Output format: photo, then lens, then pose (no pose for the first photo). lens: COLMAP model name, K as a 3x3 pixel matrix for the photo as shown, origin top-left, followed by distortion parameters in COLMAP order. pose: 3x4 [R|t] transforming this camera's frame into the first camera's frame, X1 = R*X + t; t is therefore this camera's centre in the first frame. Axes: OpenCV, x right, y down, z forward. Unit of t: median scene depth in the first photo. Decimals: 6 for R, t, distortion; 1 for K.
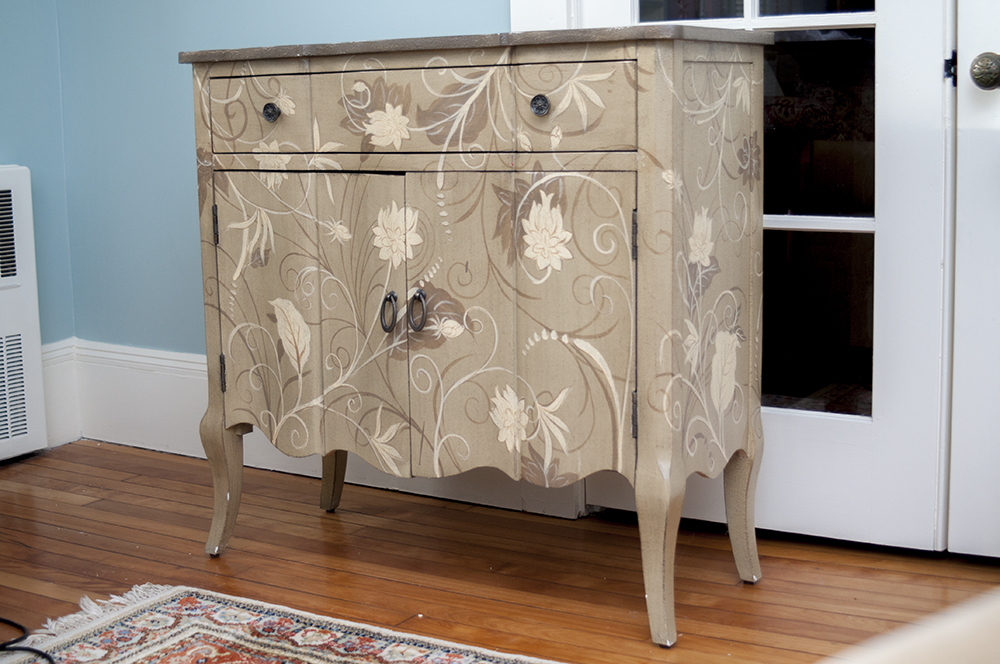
lens RADIAL K [[1470.3, 0, 509.1], [0, 1470.3, 338.5], [0, 0, 1]] dist [-0.159300, 0.000000]
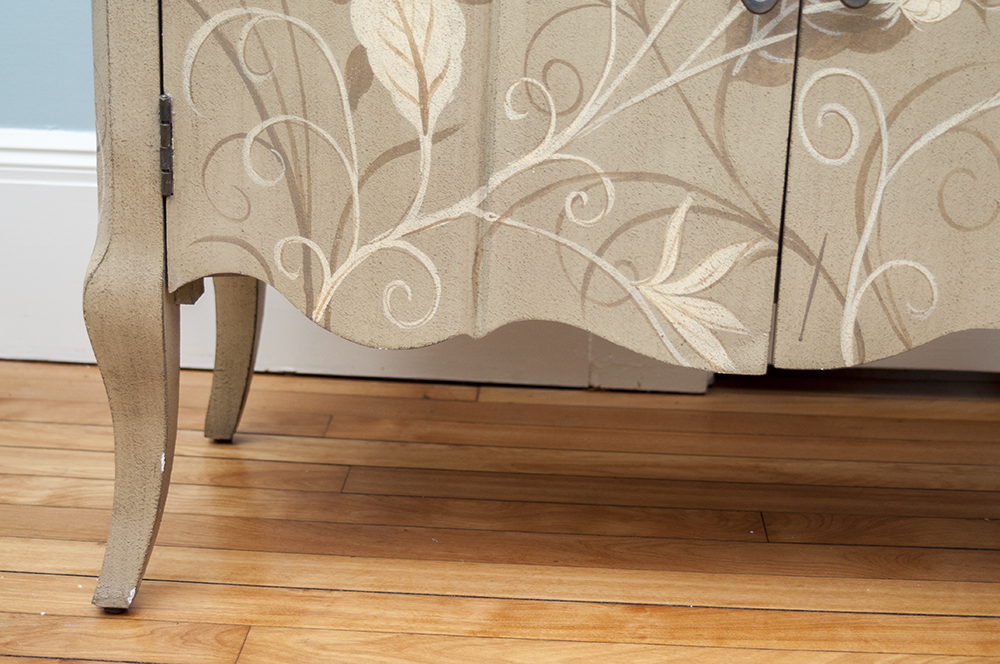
lens RADIAL K [[1639.9, 0, 485.4], [0, 1639.9, 346.6], [0, 0, 1]] dist [-0.097052, 0.000000]
pose [[0.880032, -0.113612, 0.461126, -0.361649], [0.037930, 0.984676, 0.170217, 0.006601], [-0.473398, -0.132306, 0.870855, 0.662777]]
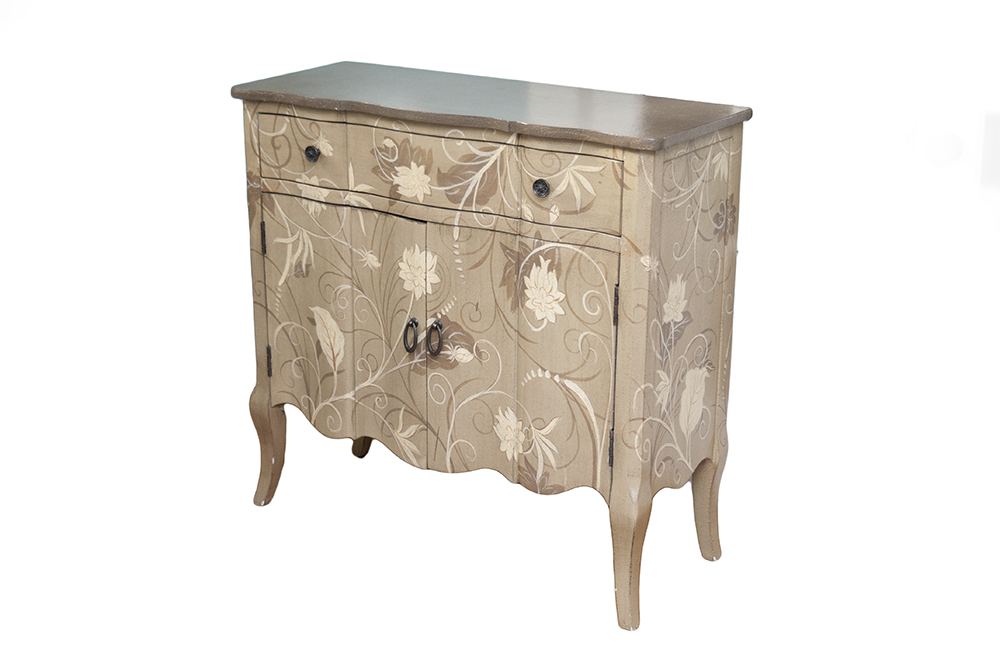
lens RADIAL K [[1470.3, 0, 544.6], [0, 1470.3, 321.0], [0, 0, 1]] dist [-0.159300, 0.000000]
pose [[0.999376, 0.034914, -0.005430, 0.031683], [-0.033658, 0.987440, 0.154365, -0.218831], [0.010752, -0.154086, 0.987999, -0.159611]]
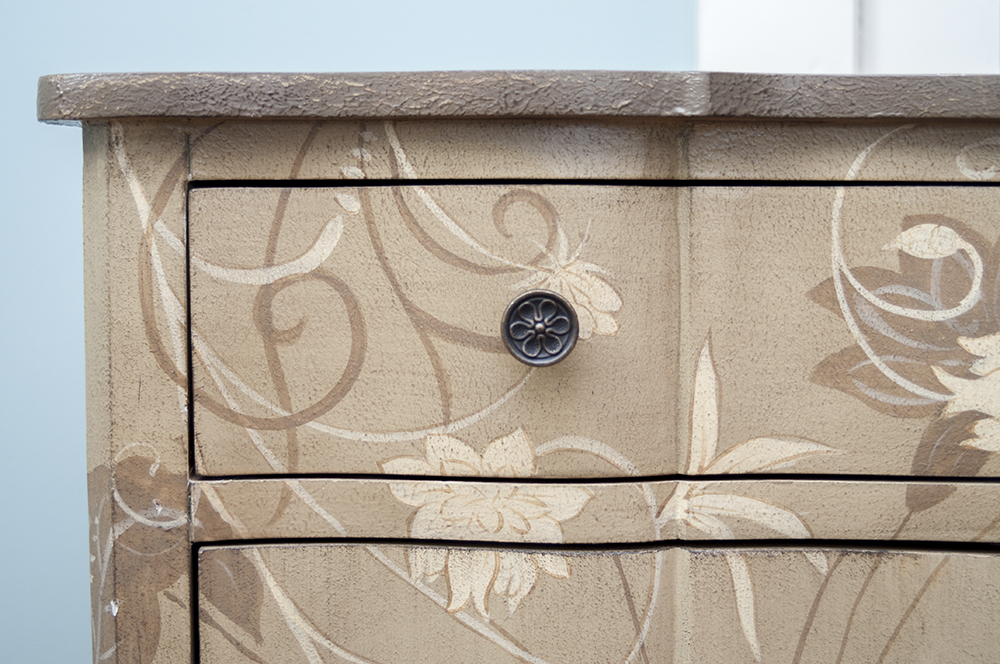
lens RADIAL K [[1470.3, 0, 495.9], [0, 1470.3, 329.0], [0, 0, 1]] dist [-0.159300, 0.000000]
pose [[0.854022, -0.016100, 0.519987, -0.317665], [0.064390, 0.995107, -0.074943, -0.142777], [-0.516236, 0.097485, 0.850880, 0.823975]]
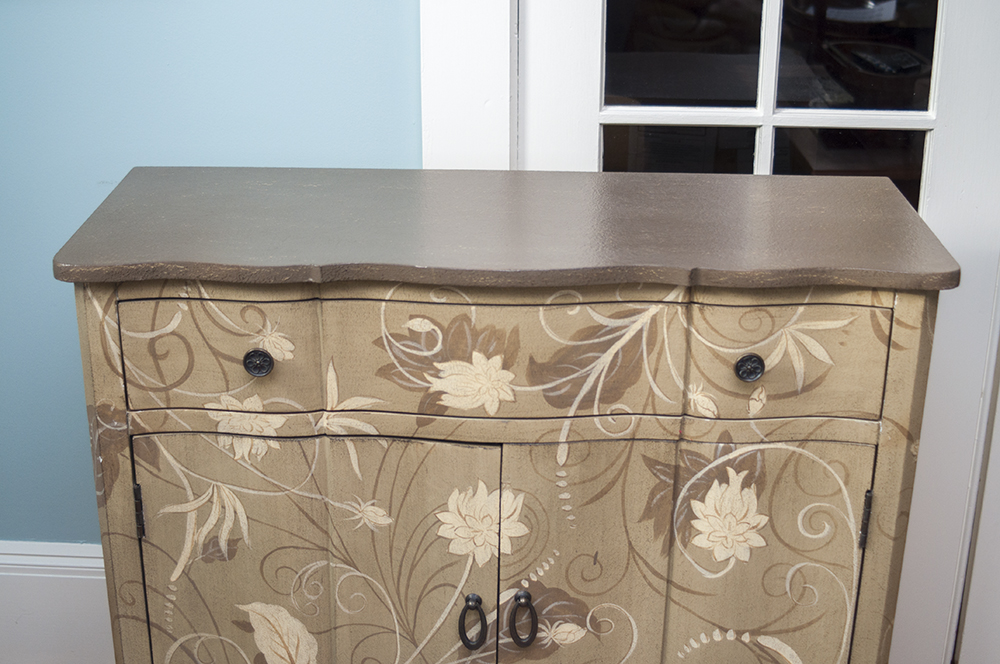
lens RADIAL K [[1470.3, 0, 495.0], [0, 1470.3, 330.1], [0, 0, 1]] dist [-0.159300, 0.000000]
pose [[0.863749, -0.161850, 0.477223, -0.396186], [0.059974, 0.973304, 0.221546, -0.319680], [-0.500340, -0.162739, 0.850397, 0.423460]]
